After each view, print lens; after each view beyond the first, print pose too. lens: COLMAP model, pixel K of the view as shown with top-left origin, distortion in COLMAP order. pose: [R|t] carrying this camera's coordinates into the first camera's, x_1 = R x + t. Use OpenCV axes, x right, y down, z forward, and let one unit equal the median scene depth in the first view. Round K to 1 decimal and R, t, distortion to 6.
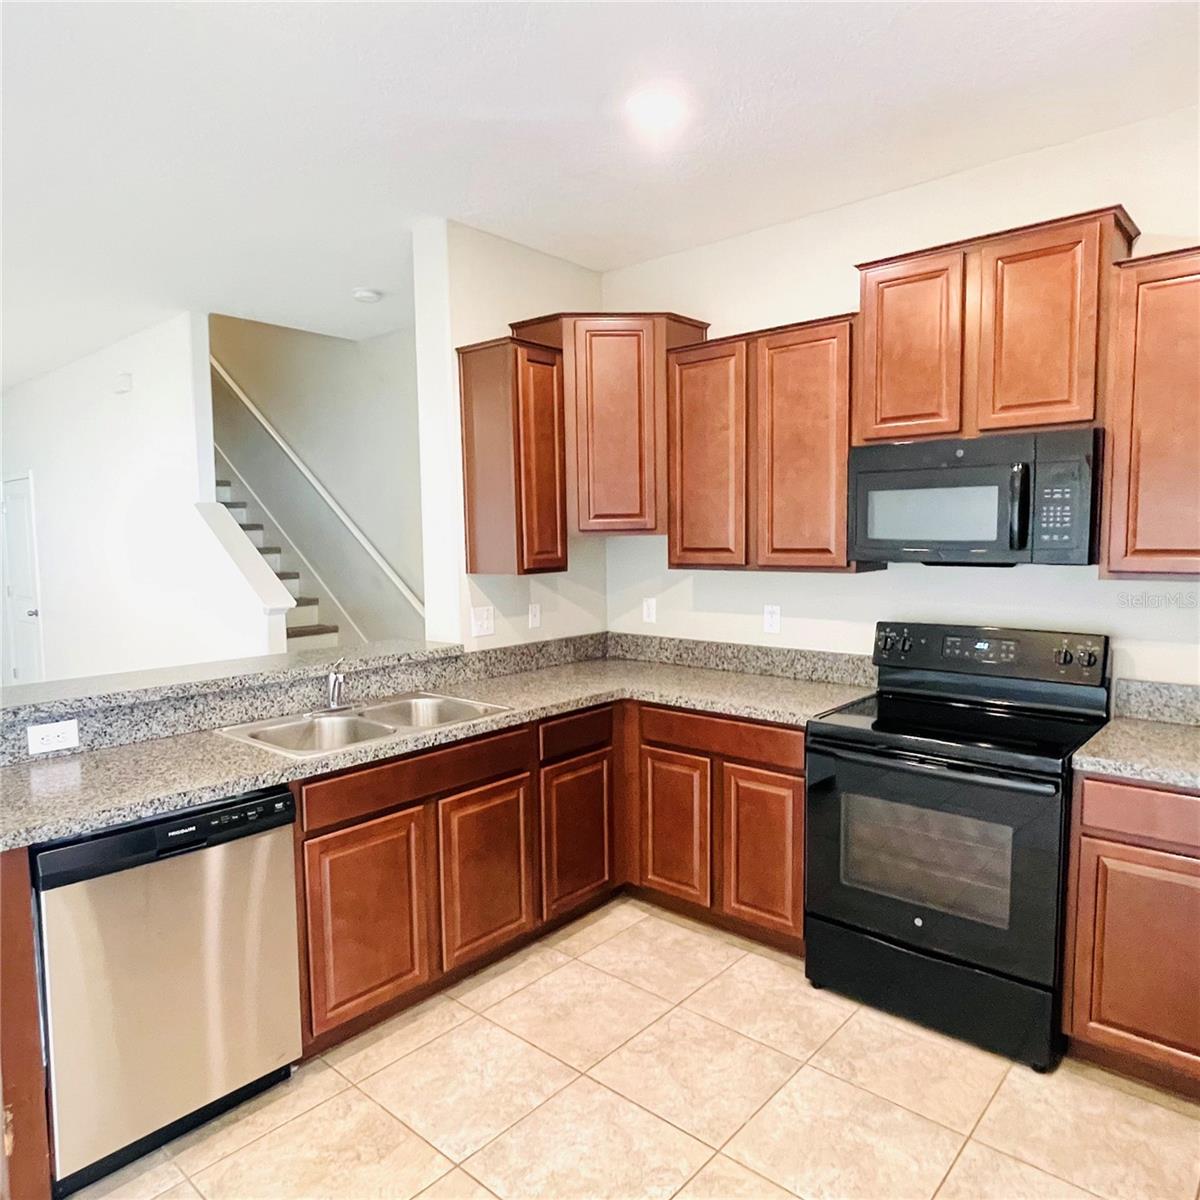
lens RADIAL K [[834.1, 0, 595.2], [0, 834.1, 605.8], [0, 0, 1]] dist [0.002984, -0.023675]
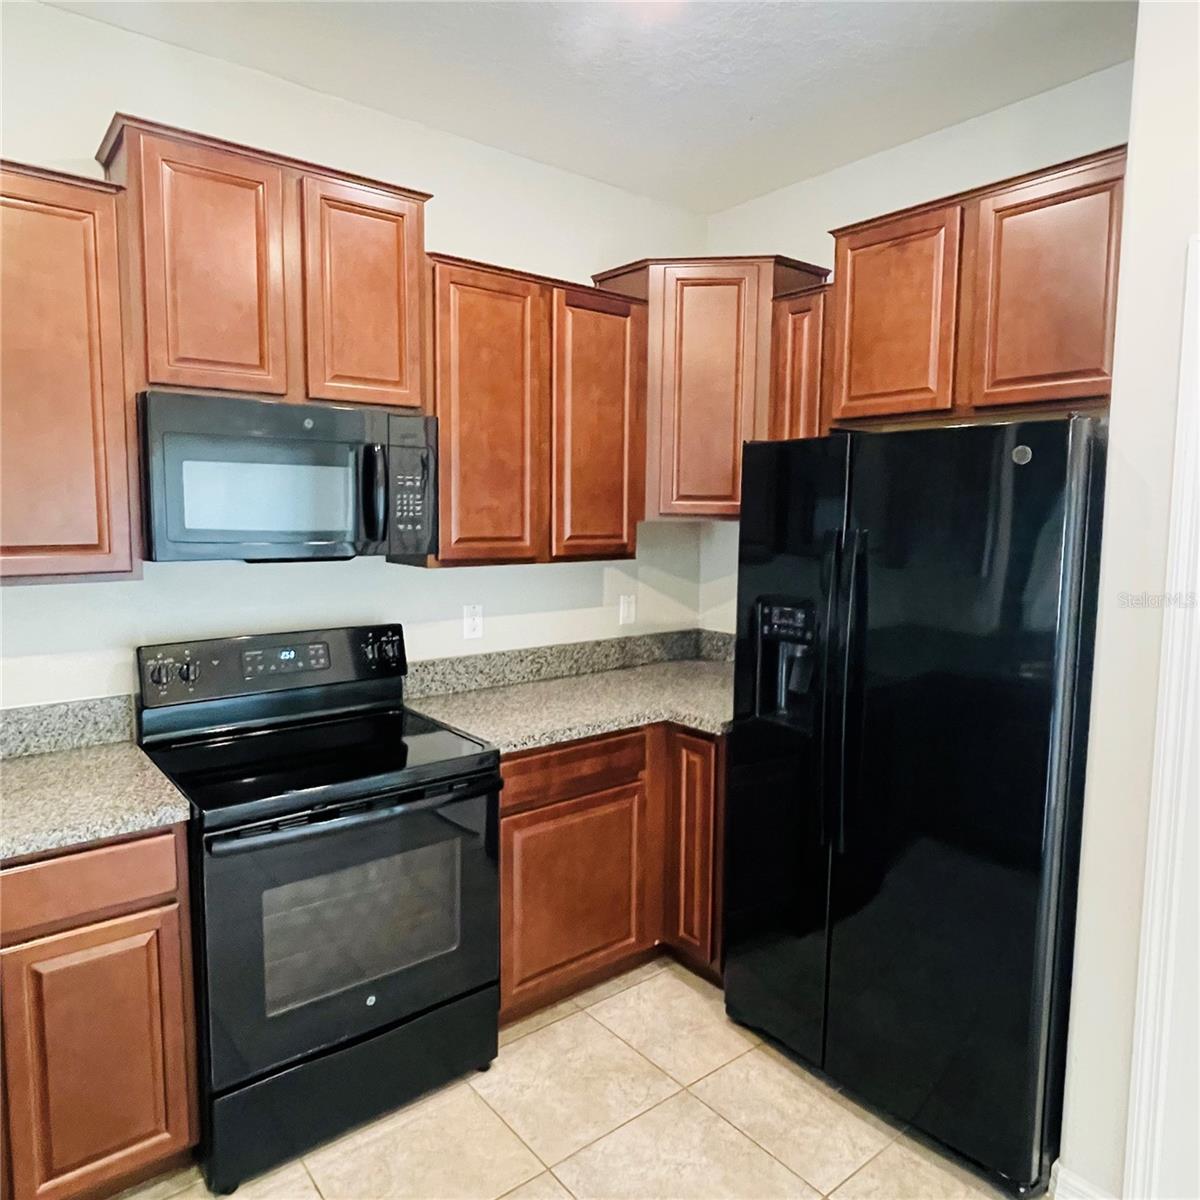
lens RADIAL K [[826.5, 0, 600.1], [0, 826.5, 589.9], [0, 0, 1]] dist [0.006364, -0.017857]
pose [[0.162361, -0.084162, 0.983136, -0.307539], [0.072267, 0.994694, 0.073217, -0.057474], [-0.984081, 0.059161, 0.167582, 0.566730]]
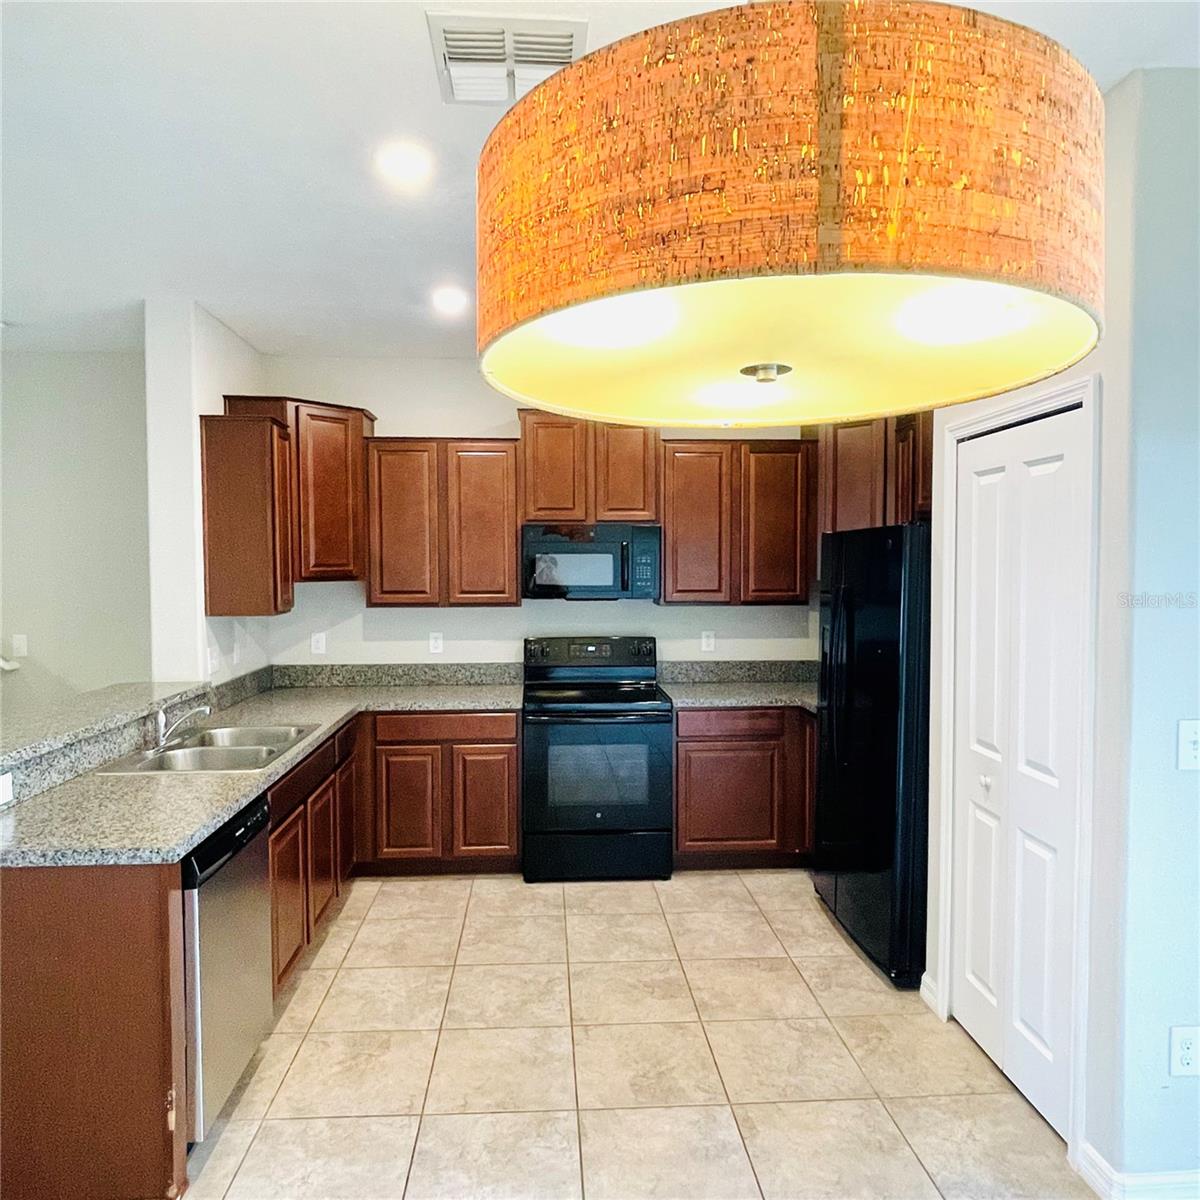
lens RADIAL K [[826.5, 0, 600.1], [0, 826.5, 589.9], [0, 0, 1]] dist [0.006364, -0.017857]
pose [[0.699610, -0.009516, 0.714462, -0.713485], [0.055447, 0.997619, -0.041008, -0.000154], [-0.712371, 0.068304, 0.698472, -0.166224]]
